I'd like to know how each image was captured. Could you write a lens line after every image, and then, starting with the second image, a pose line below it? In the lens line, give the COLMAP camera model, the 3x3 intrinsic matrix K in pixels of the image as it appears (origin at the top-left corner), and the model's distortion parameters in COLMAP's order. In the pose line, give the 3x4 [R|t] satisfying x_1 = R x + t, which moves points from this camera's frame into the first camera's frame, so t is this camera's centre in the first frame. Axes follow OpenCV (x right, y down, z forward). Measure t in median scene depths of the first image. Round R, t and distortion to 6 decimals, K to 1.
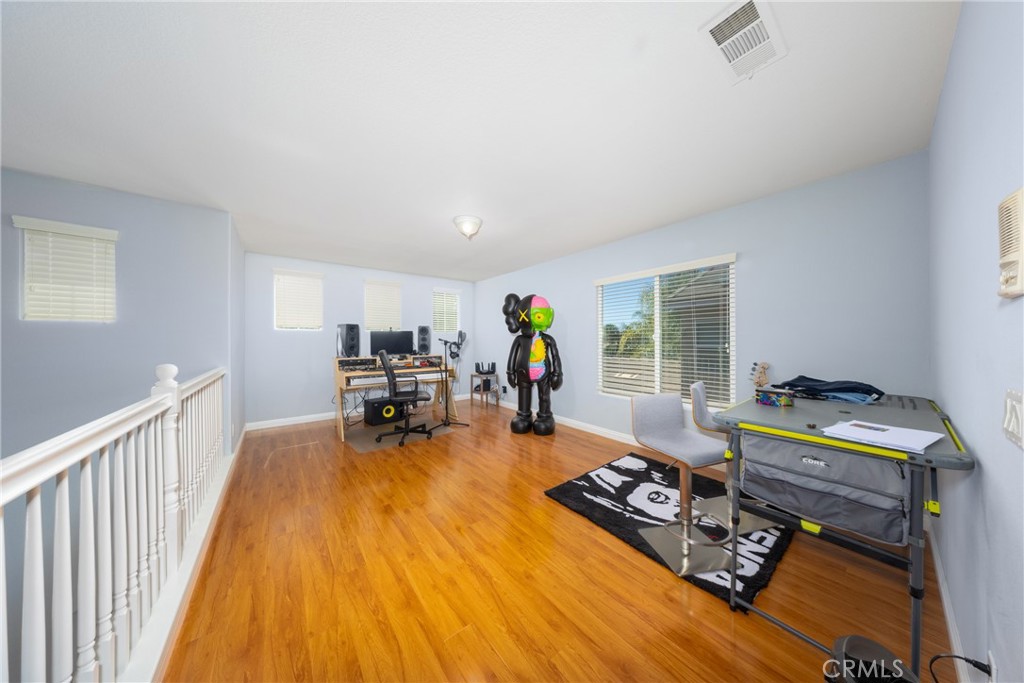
lens RADIAL K [[303.7, 0, 520.4], [0, 303.7, 339.9], [0, 0, 1]] dist [0.001484, -0.000509]
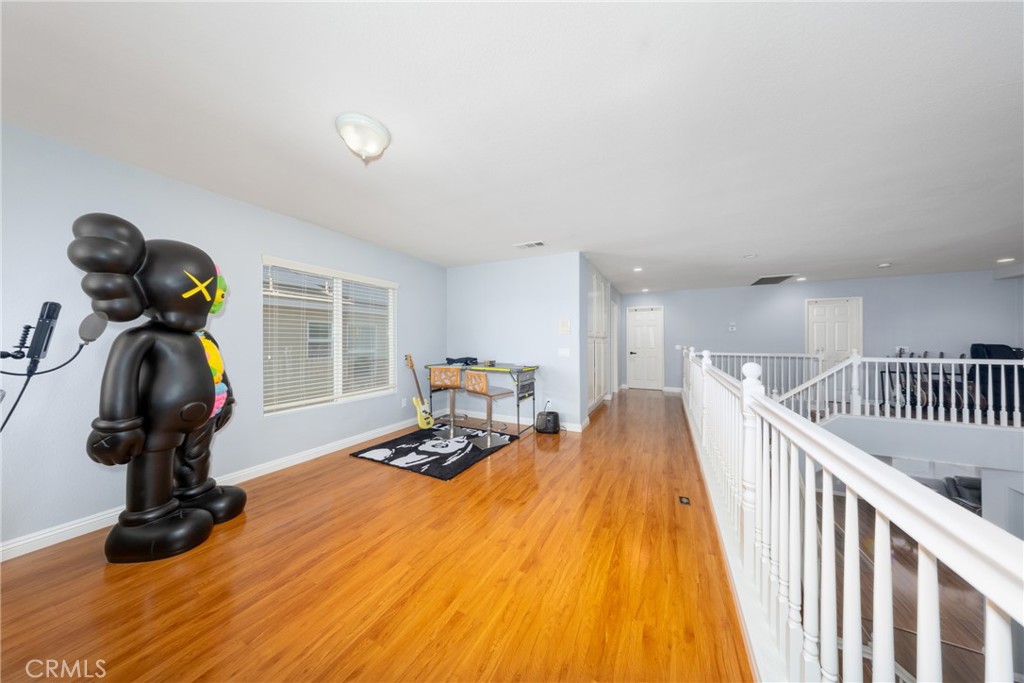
lens RADIAL K [[303.7, 0, 514.9], [0, 303.7, 339.8], [0, 0, 1]] dist [0.001484, -0.000509]
pose [[-0.417300, 0.007237, 0.908740, -0.908170], [0.002931, 0.999974, -0.006617, 0.007764], [-0.908764, -0.000098, -0.417310, 1.105612]]
